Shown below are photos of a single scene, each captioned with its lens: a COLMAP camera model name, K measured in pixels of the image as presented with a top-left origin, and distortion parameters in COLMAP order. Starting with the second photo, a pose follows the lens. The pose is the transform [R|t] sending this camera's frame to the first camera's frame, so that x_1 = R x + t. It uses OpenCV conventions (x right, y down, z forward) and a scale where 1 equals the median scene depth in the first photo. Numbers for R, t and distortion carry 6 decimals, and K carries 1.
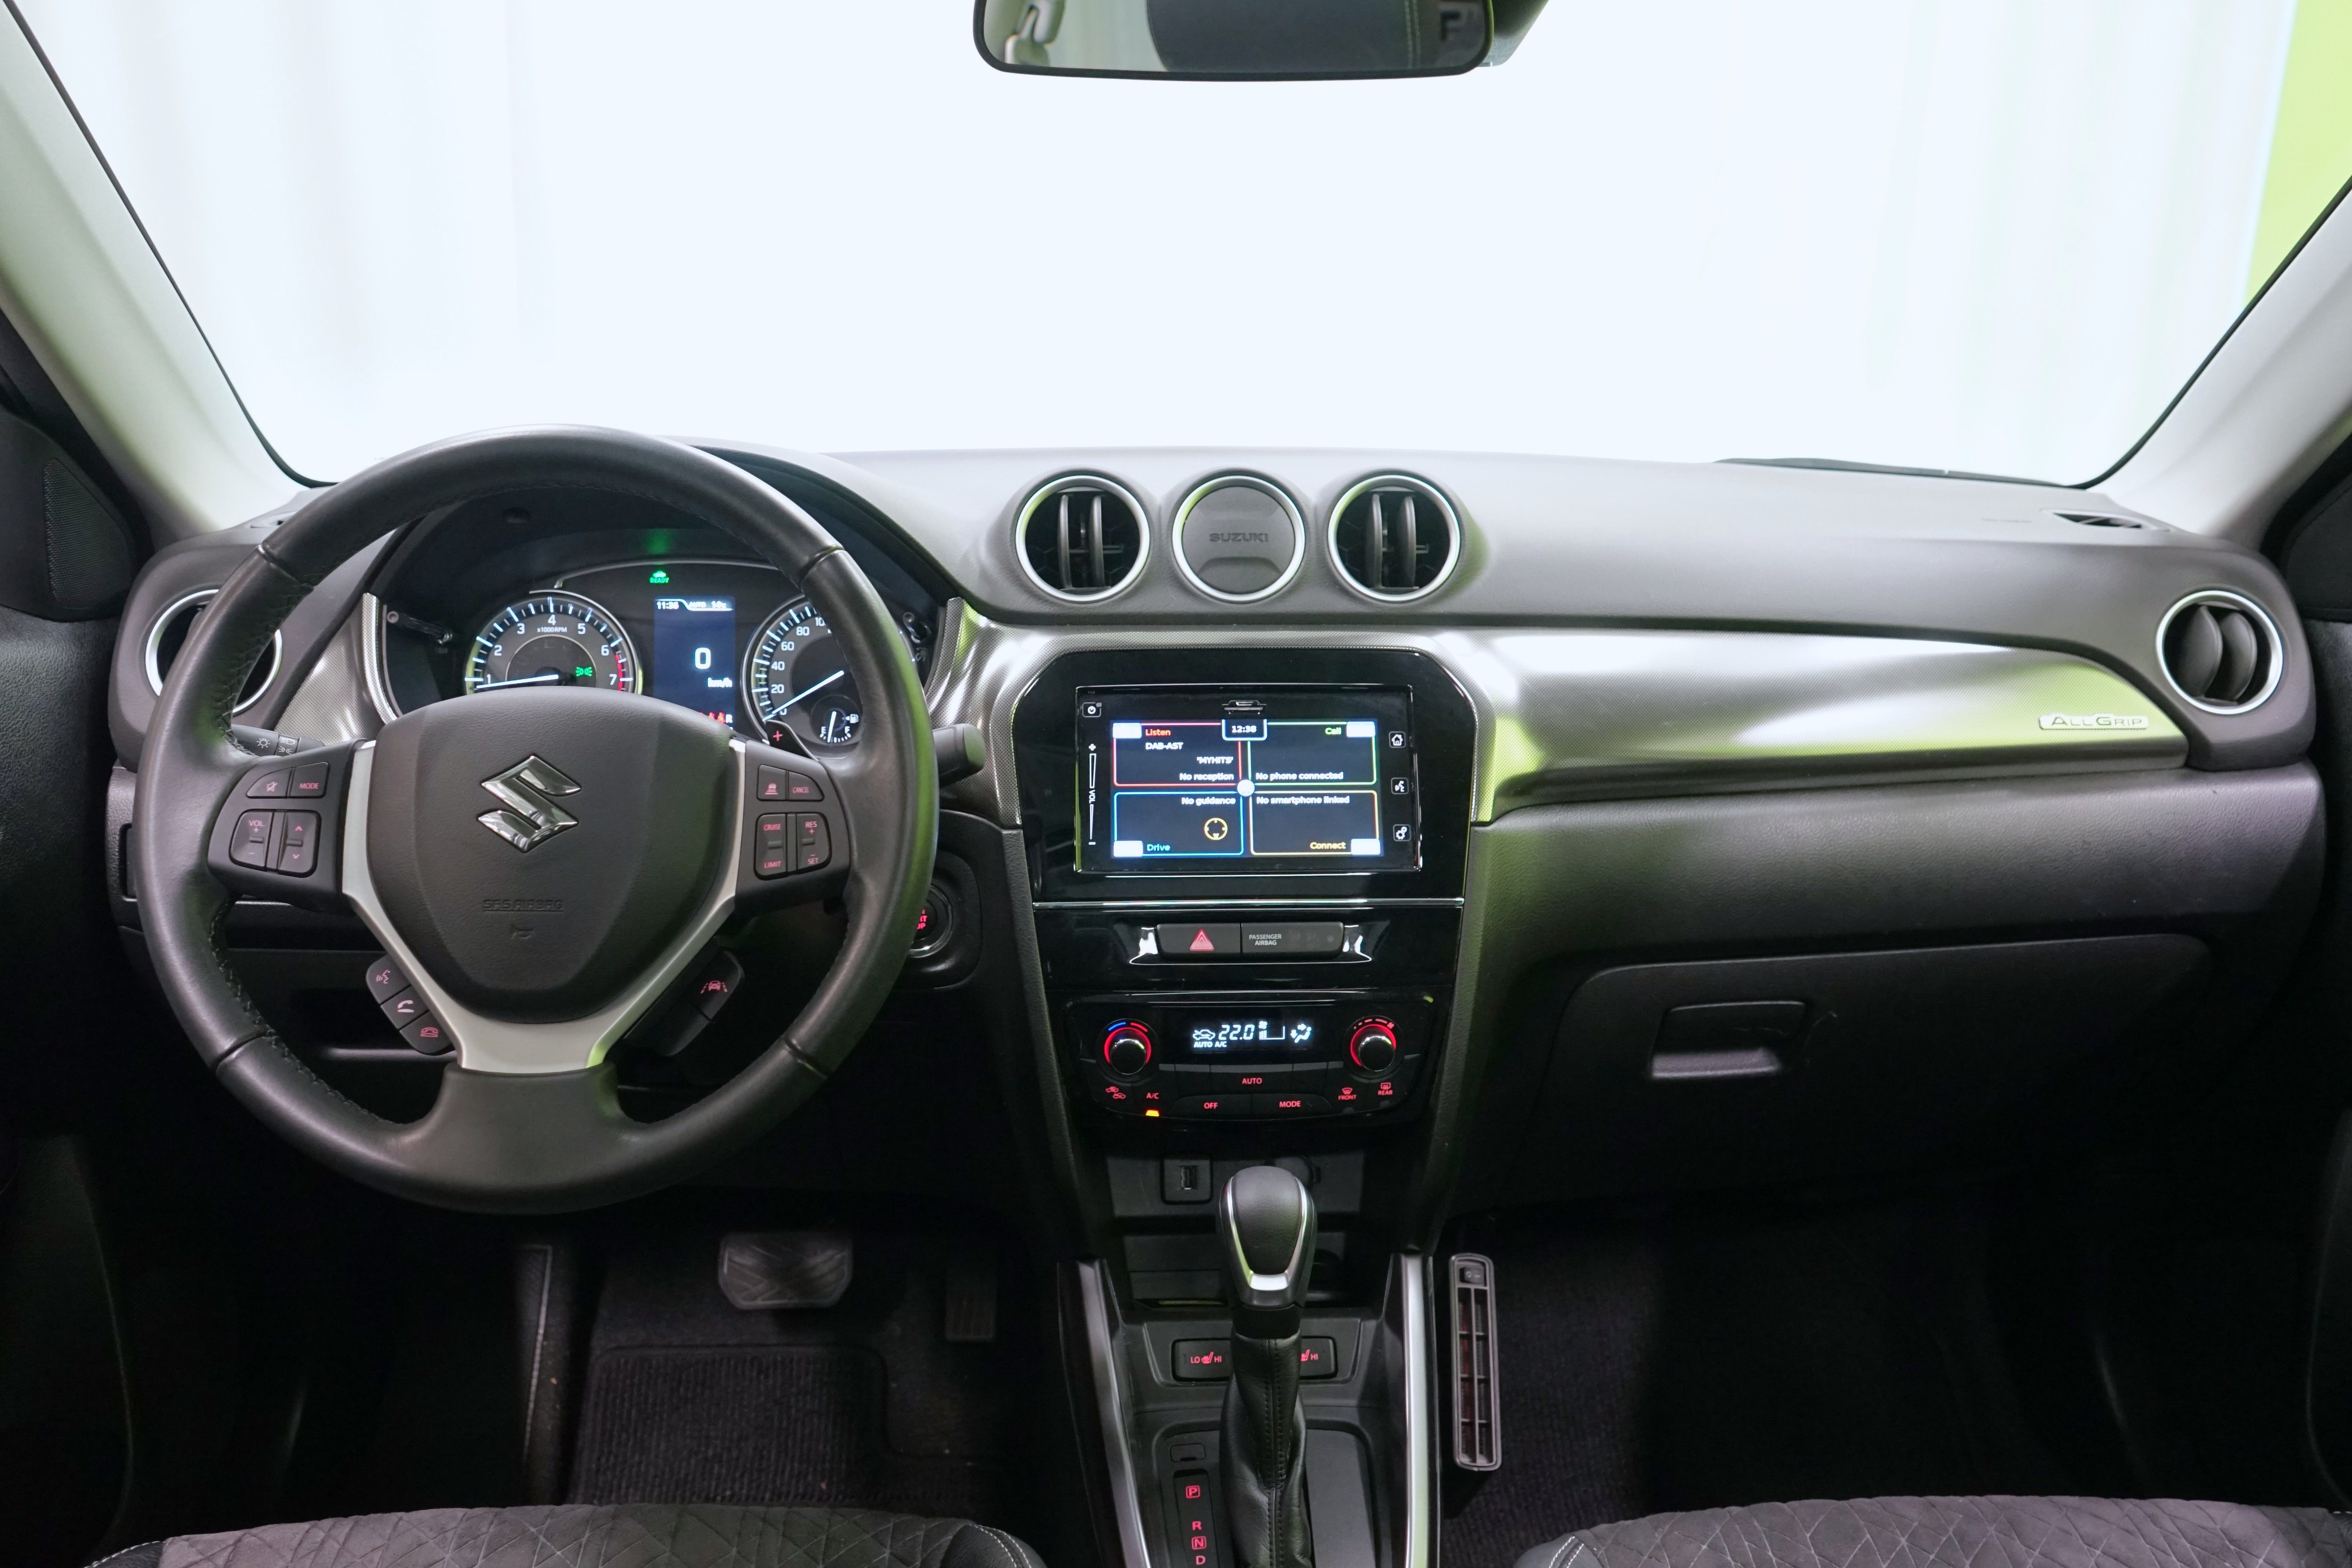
lens RADIAL K [[1883.1, 0, 1172.1], [0, 1883.1, 786.2], [0, 0, 1]] dist [-0.000623, -0.004920]
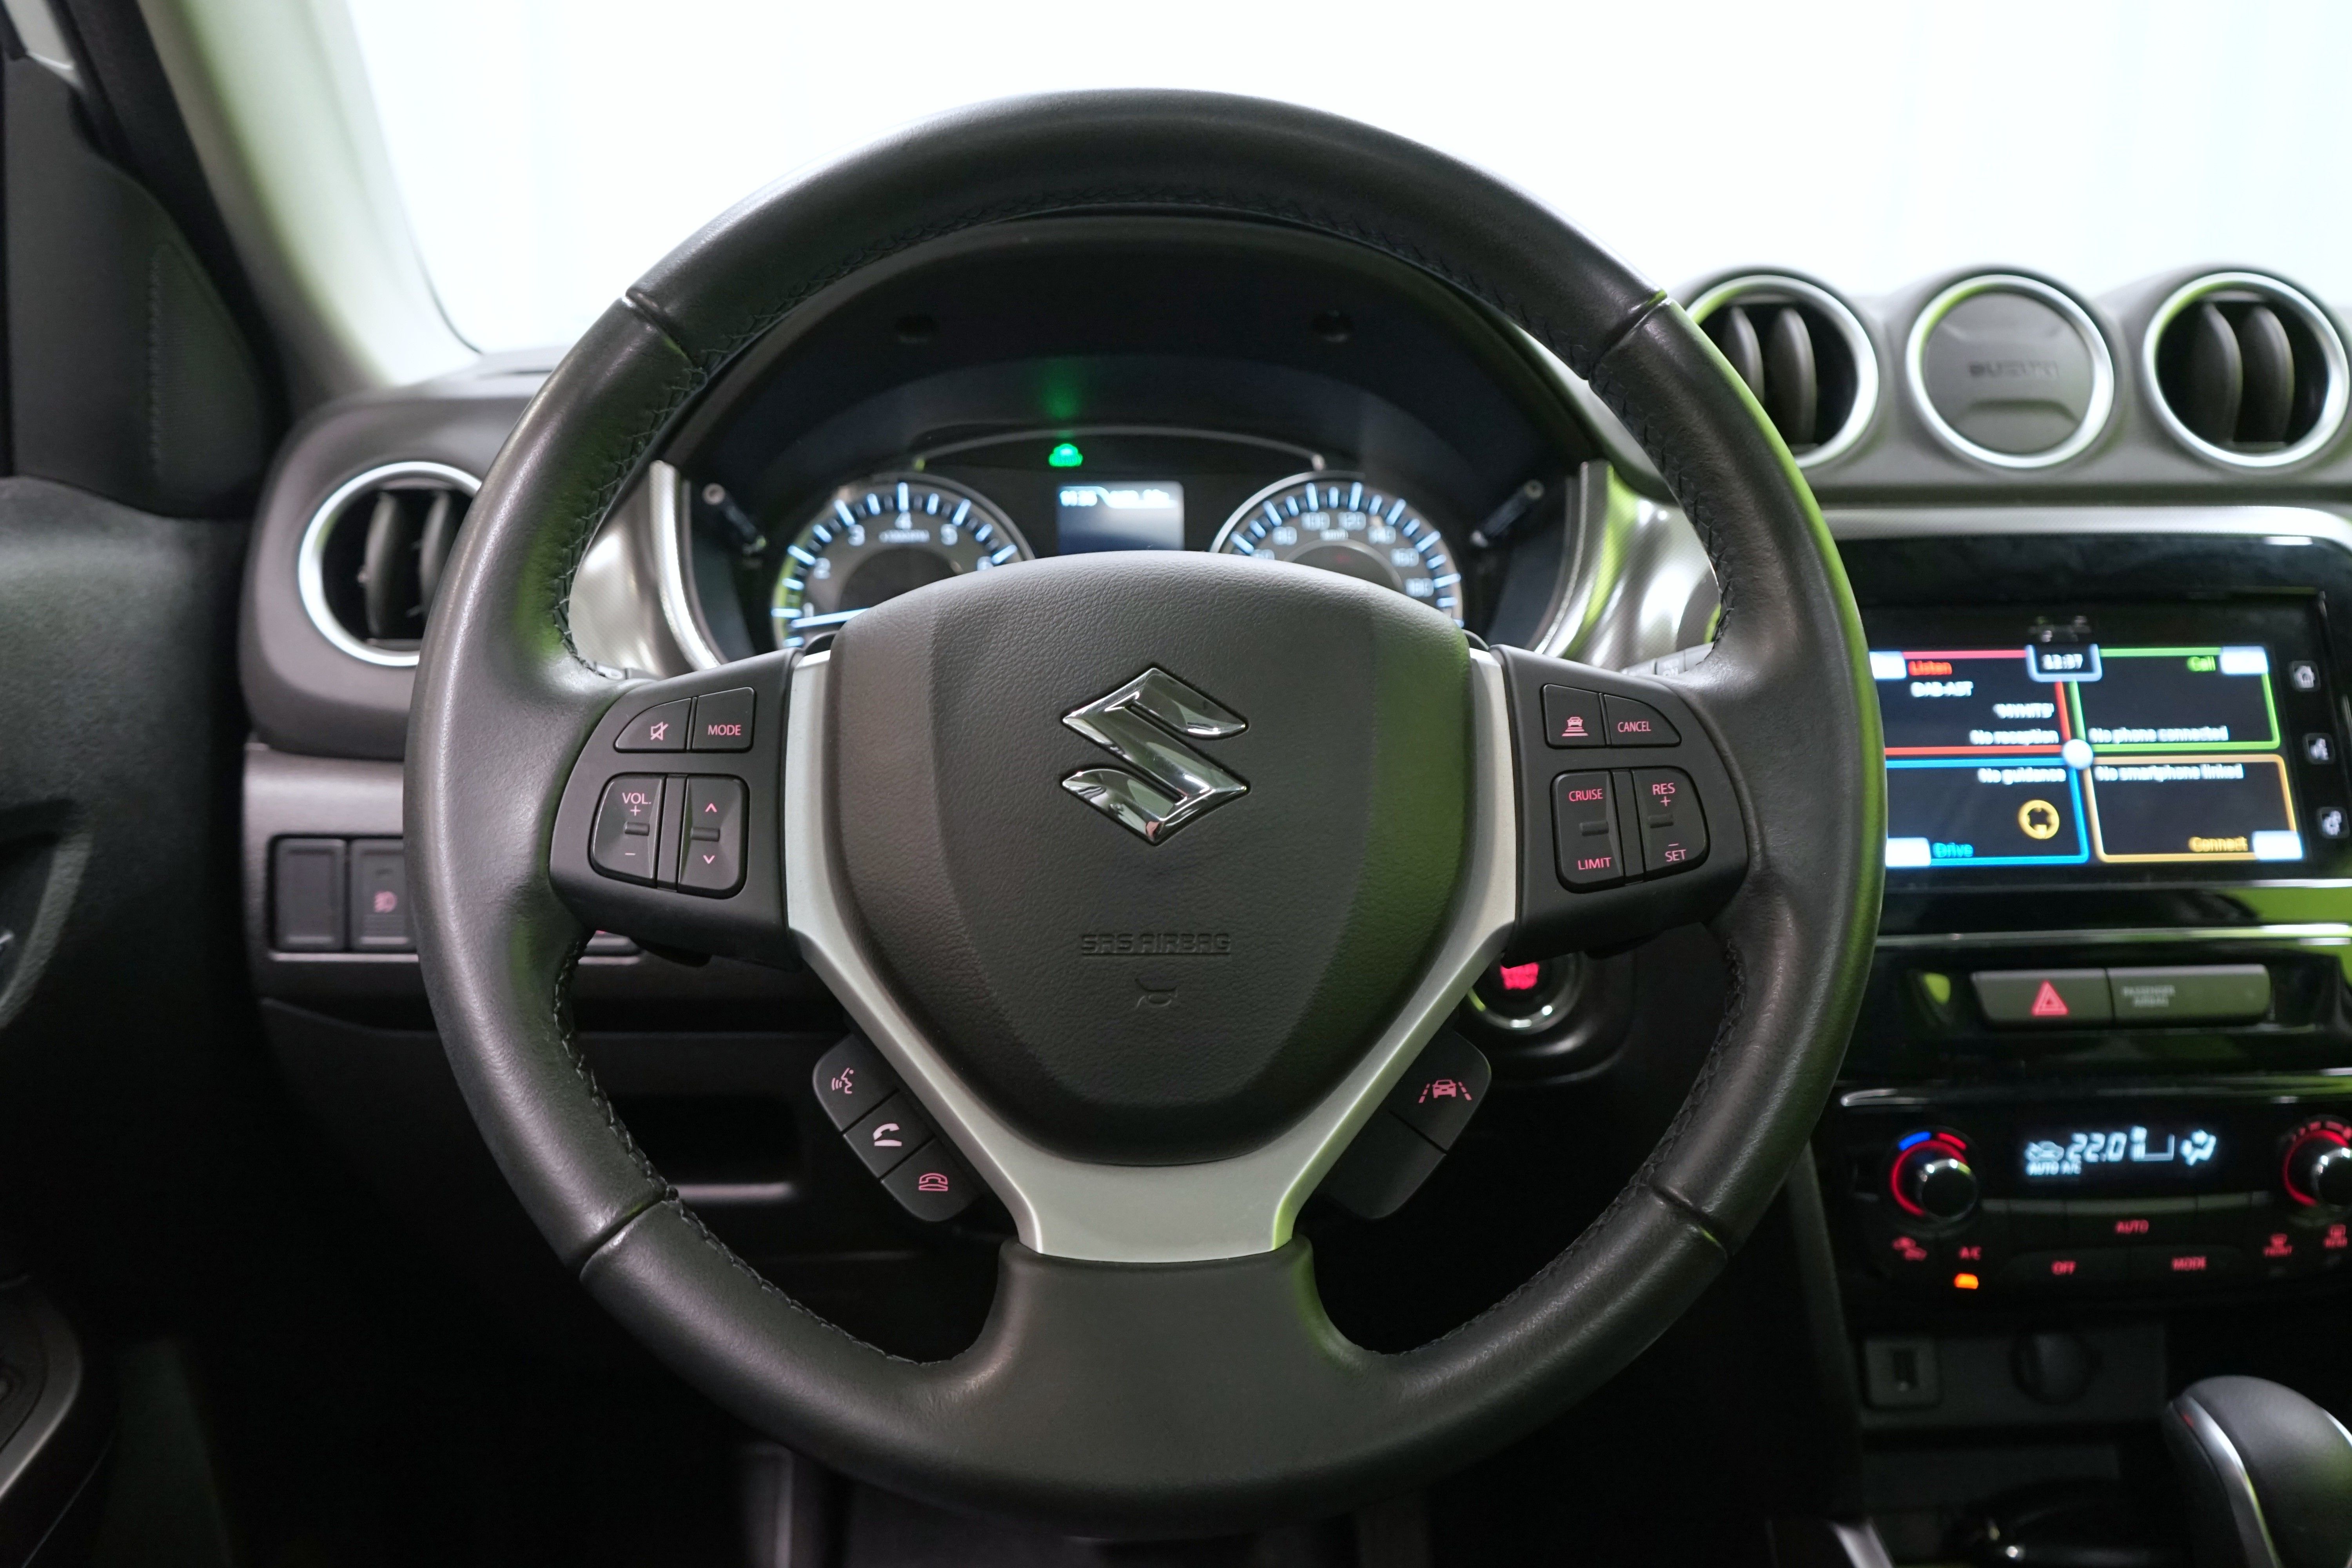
lens RADIAL K [[1987.5, 0, 1172.2], [0, 1987.5, 792.7], [0, 0, 1]] dist [-0.004938, 0.016538]
pose [[0.999843, -0.012272, 0.012753, -0.270888], [0.012621, 0.999538, -0.027635, 0.028336], [-0.012408, 0.027792, 0.999537, 0.344318]]
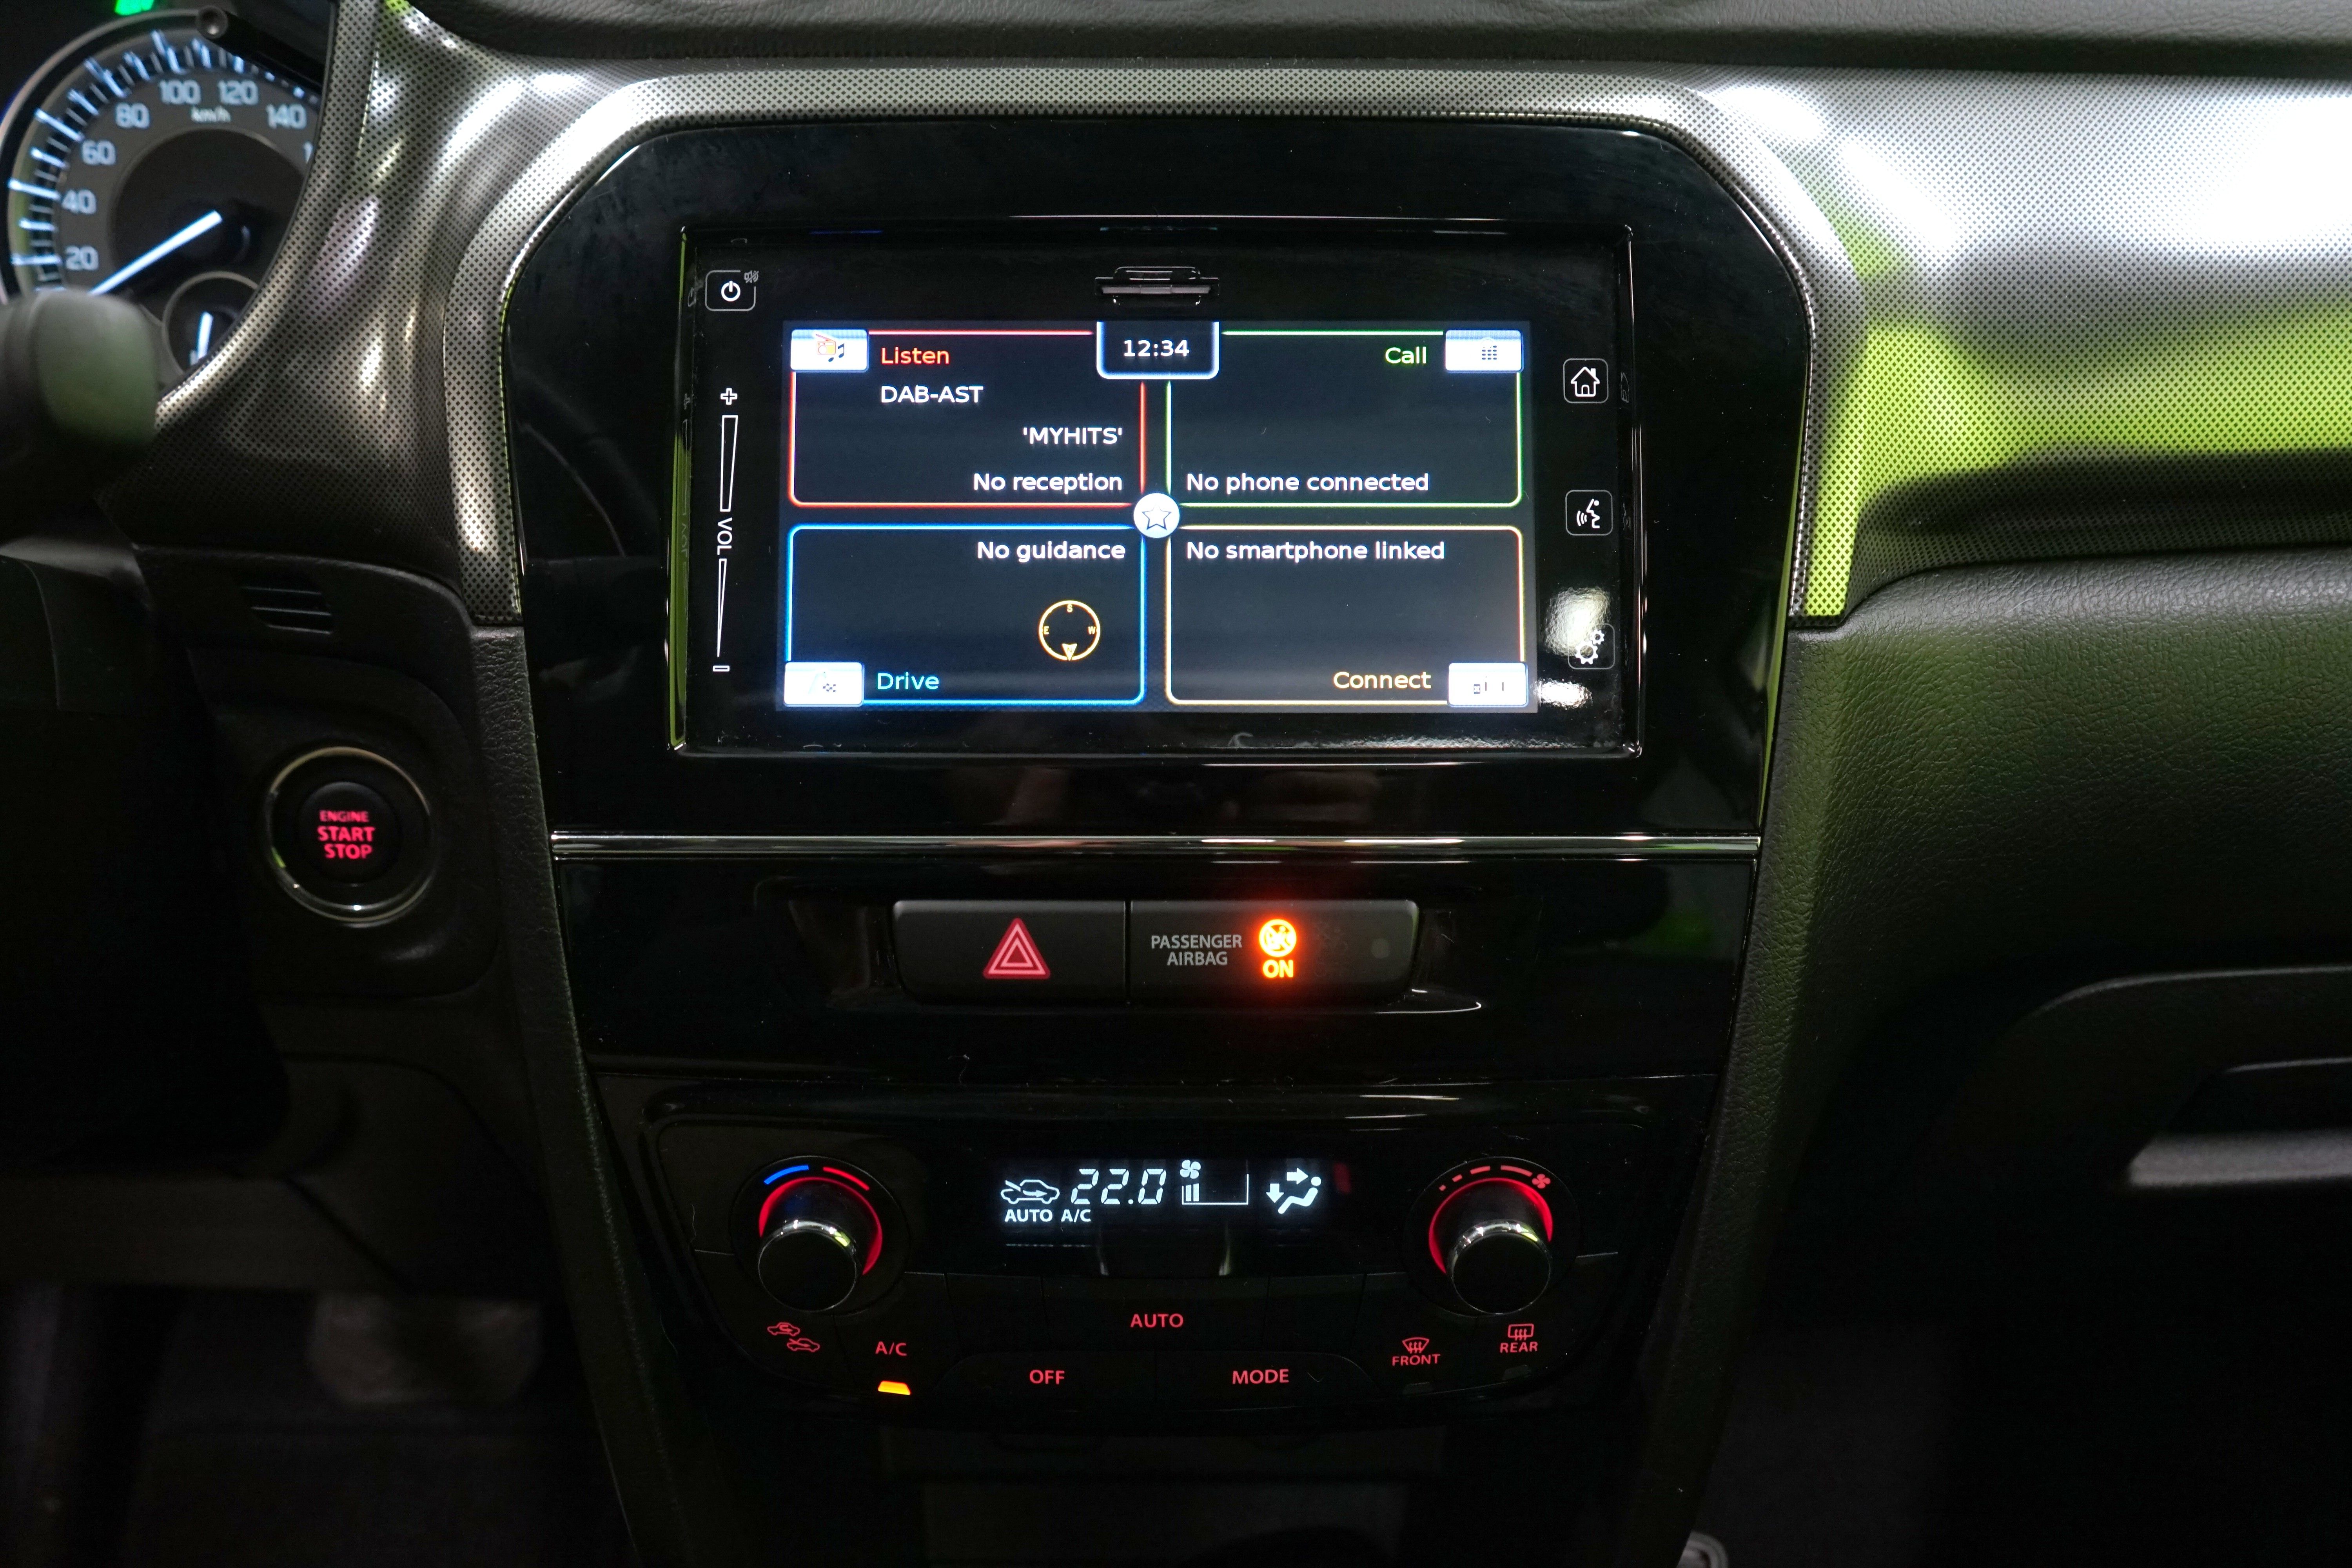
lens RADIAL K [[1883.1, 0, 1165.1], [0, 1883.1, 777.7], [0, 0, 1]] dist [-0.000623, -0.004920]
pose [[0.998829, 0.014724, -0.046090, 0.058129], [-0.007128, 0.986959, 0.160815, -0.007356], [0.047856, -0.160298, 0.985908, 0.639605]]
